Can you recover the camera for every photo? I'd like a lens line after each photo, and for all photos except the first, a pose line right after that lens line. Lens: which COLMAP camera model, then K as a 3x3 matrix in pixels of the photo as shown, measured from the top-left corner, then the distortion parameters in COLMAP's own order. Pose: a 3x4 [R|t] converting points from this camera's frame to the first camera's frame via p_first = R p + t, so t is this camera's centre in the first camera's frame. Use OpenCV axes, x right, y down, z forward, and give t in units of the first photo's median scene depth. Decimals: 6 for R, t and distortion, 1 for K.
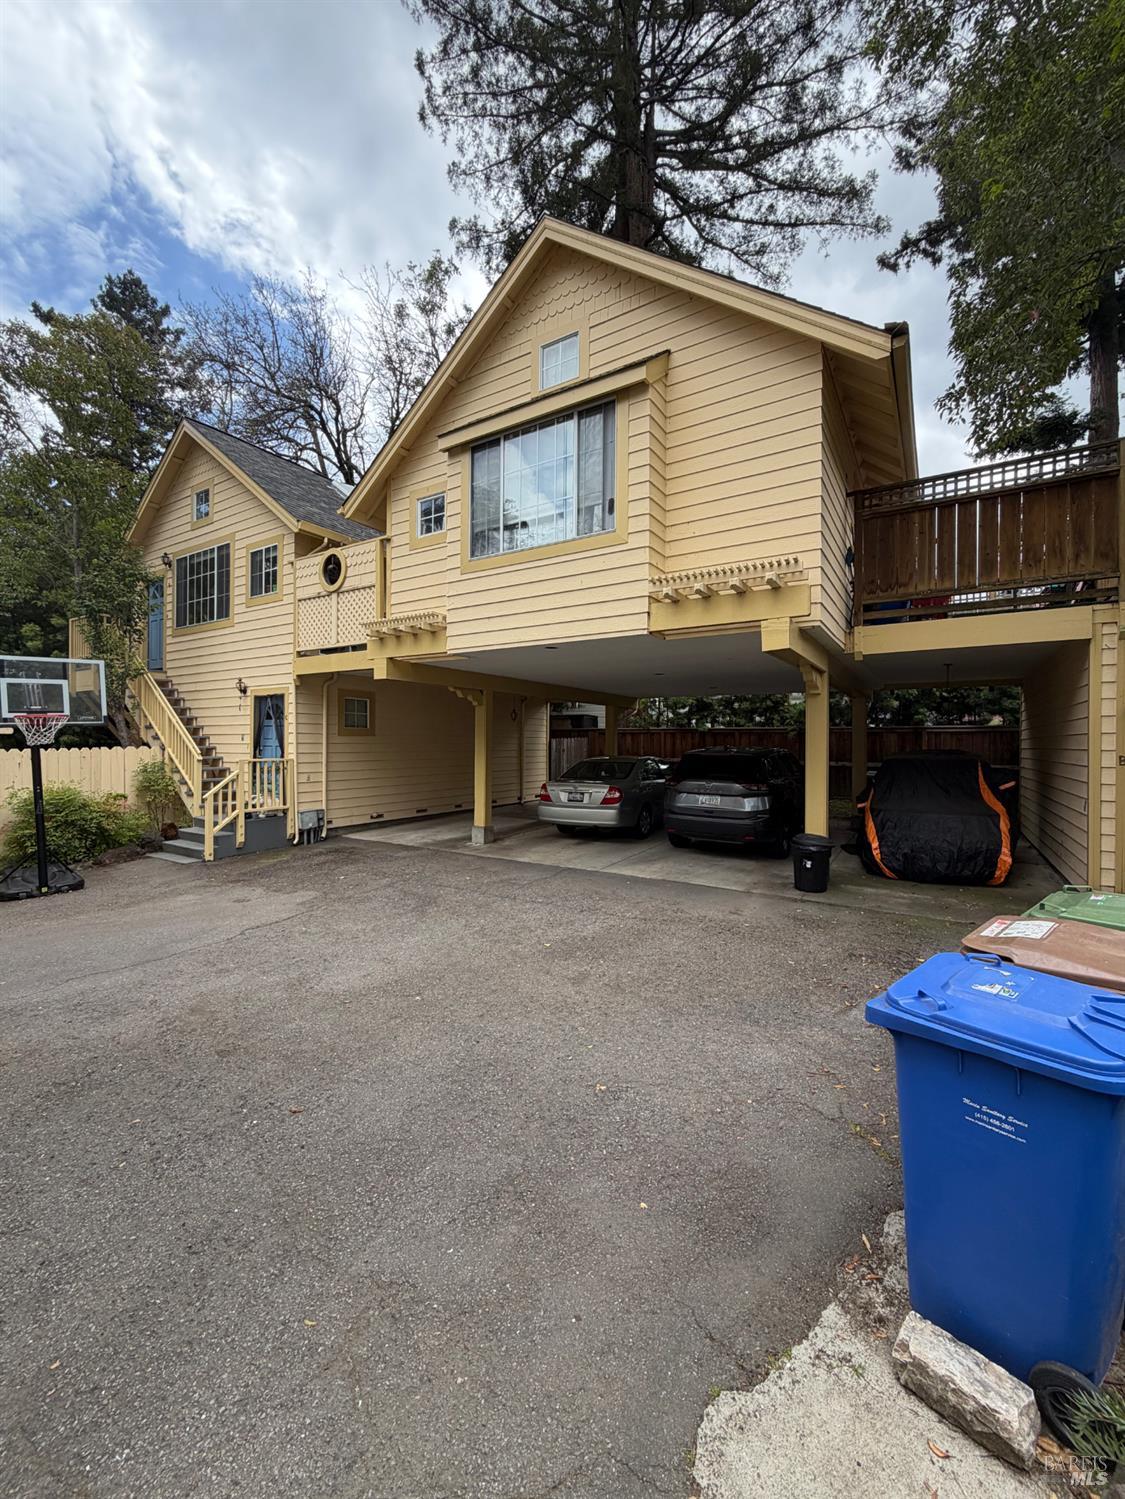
lens RADIAL K [[597.4, 0, 565.2], [0, 597.4, 755.4], [0, 0, 1]] dist [-0.001416, 0.000213]
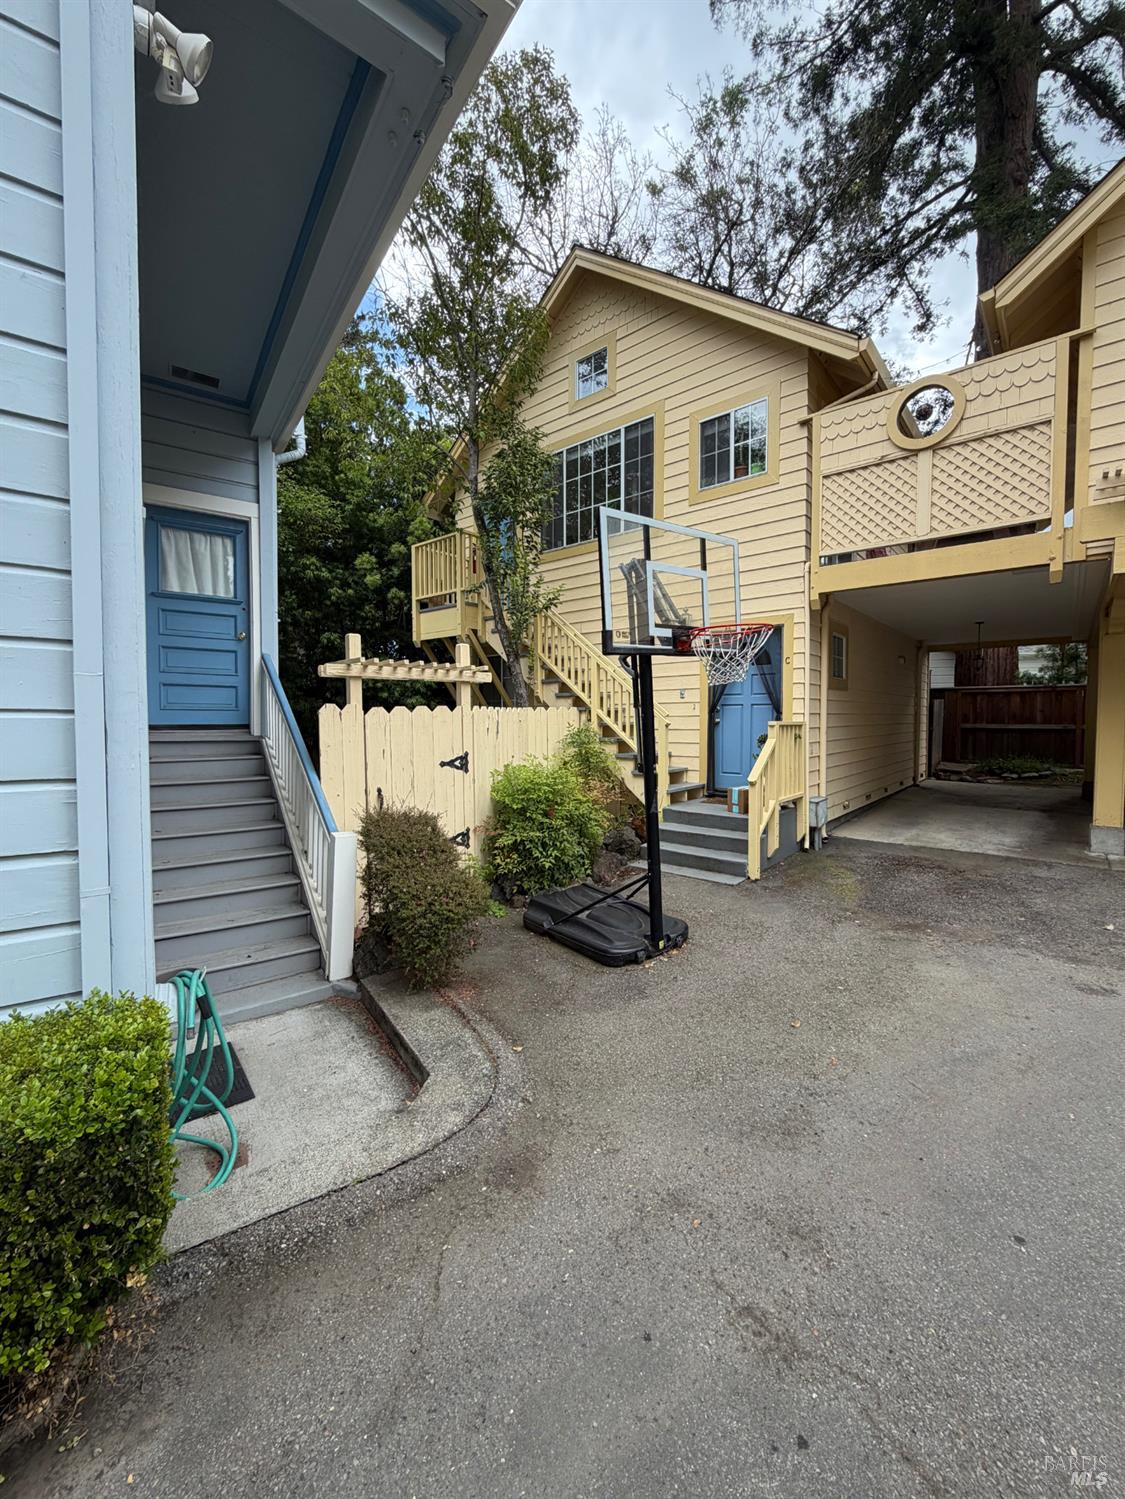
lens RADIAL K [[597.4, 0, 558.1], [0, 597.4, 751.9], [0, 0, 1]] dist [-0.001416, 0.000213]
pose [[0.989967, -0.003225, -0.141263, -0.632364], [0.008200, 0.999366, 0.034651, 0.013743], [0.141062, -0.035462, 0.989366, 0.303163]]
